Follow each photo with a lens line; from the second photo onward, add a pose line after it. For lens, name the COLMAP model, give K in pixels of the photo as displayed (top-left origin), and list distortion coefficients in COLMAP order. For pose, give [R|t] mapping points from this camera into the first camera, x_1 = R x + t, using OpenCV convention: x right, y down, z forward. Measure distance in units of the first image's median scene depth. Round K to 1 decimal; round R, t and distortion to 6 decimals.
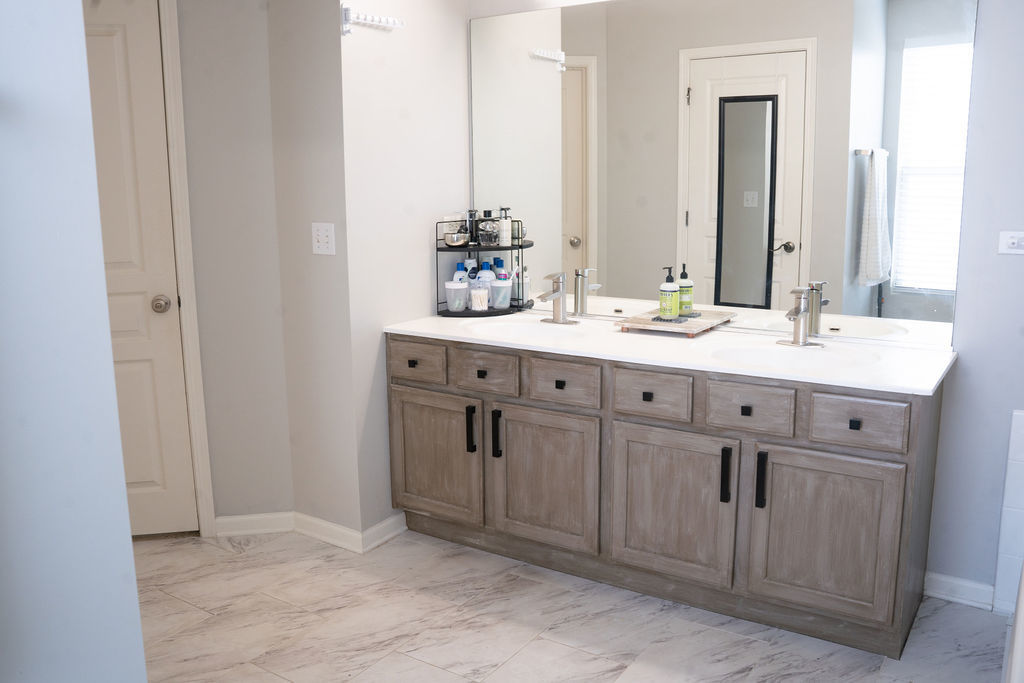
lens RADIAL K [[836.7, 0, 513.4], [0, 836.7, 340.4], [0, 0, 1]] dist [-0.138867, -0.005415]
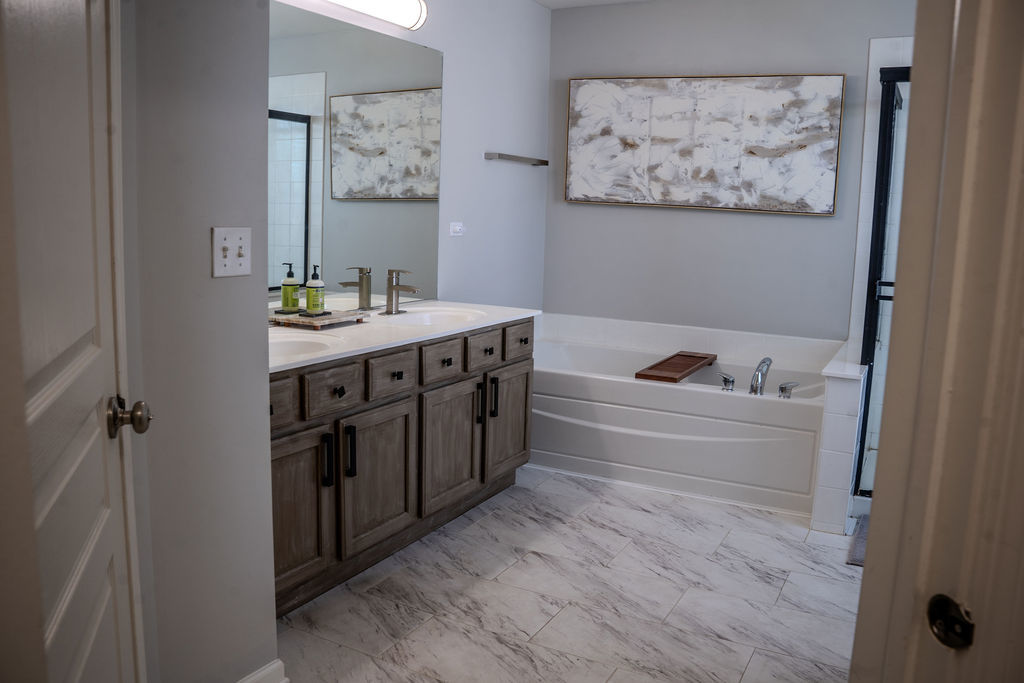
lens RADIAL K [[839.0, 0, 517.7], [0, 839.0, 345.3], [0, 0, 1]] dist [-0.184388, 0.128076]
pose [[-0.101716, -0.159519, 0.981941, -0.964038], [0.141457, 0.974711, 0.172998, -0.141265], [-0.984705, 0.156499, -0.076578, 0.913226]]
